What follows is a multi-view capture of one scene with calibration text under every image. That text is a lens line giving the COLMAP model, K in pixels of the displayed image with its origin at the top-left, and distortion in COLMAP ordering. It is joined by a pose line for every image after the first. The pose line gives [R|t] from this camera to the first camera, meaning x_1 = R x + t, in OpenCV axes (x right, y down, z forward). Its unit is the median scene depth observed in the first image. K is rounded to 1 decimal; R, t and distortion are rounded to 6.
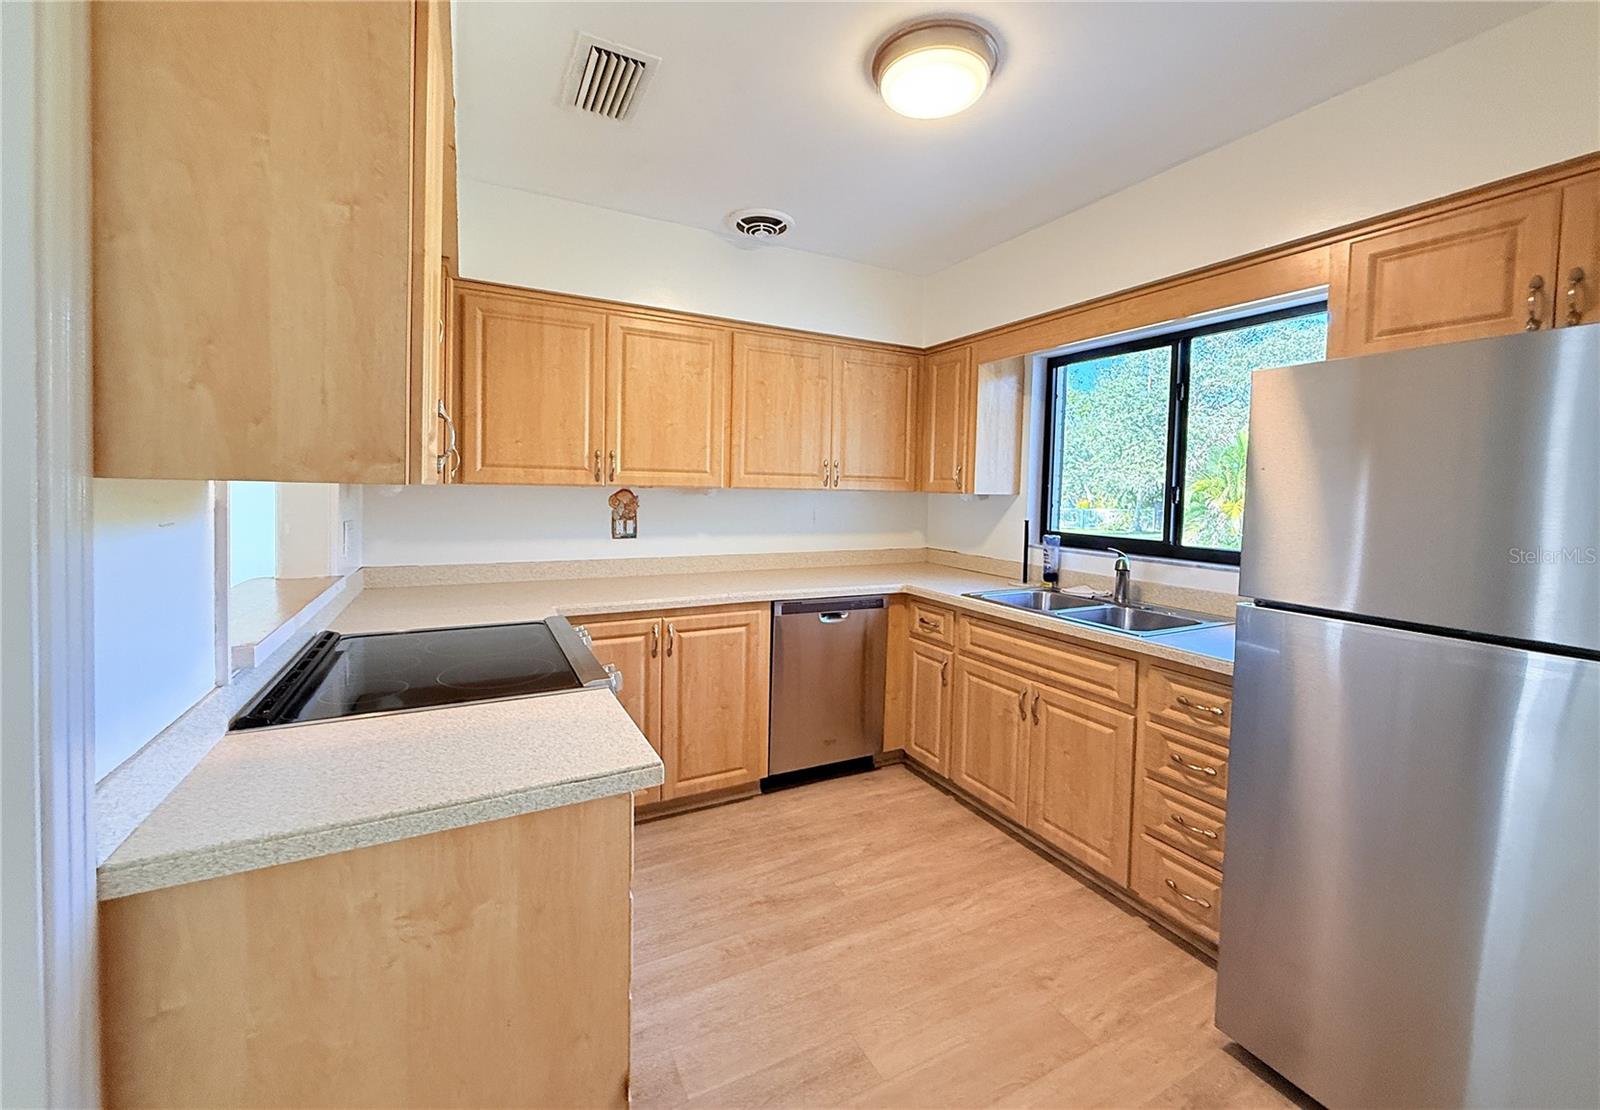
lens RADIAL K [[654.1, 0, 808.5], [0, 654.1, 511.2], [0, 0, 1]] dist [-0.000341, -0.000121]
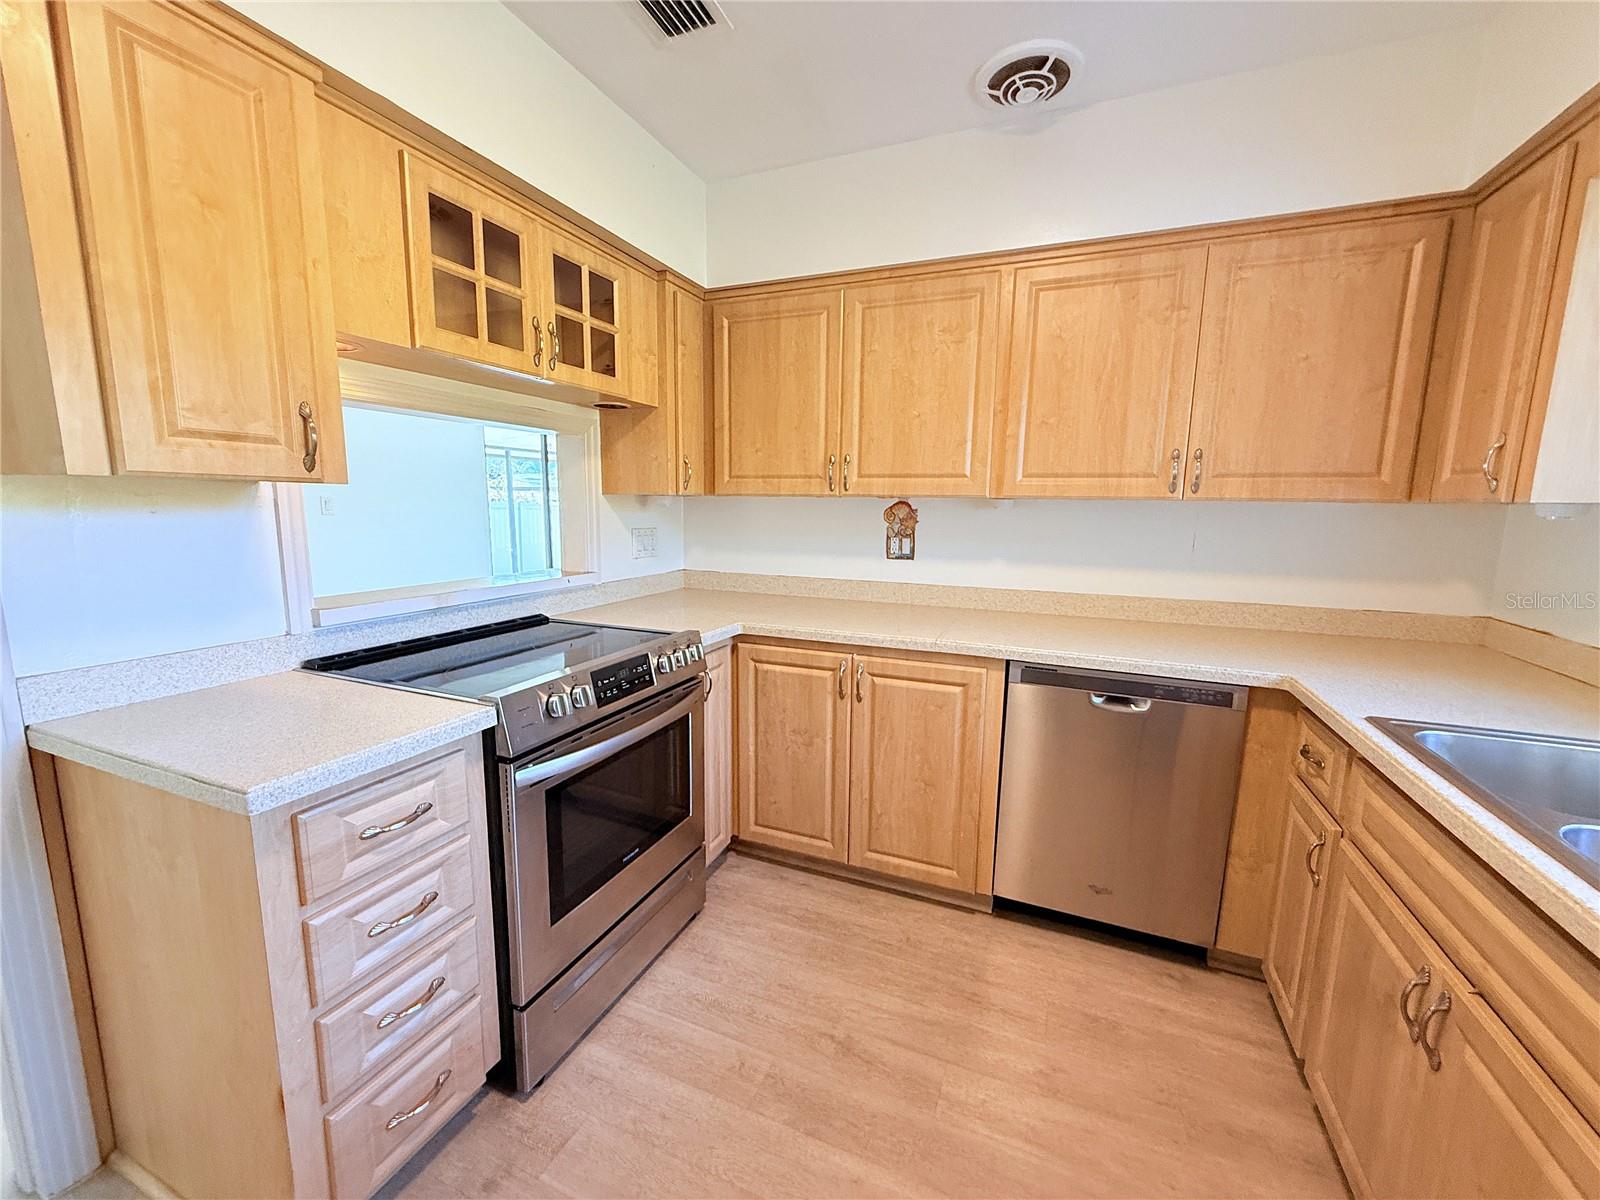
lens RADIAL K [[651.3, 0, 785.1], [0, 651.3, 601.4], [0, 0, 1]] dist [0.000322, -0.000086]
pose [[0.621369, 0.106123, -0.776298, 0.329392], [-0.028736, 0.993205, 0.112773, 0.004978], [0.782991, -0.047766, 0.620196, 0.391415]]
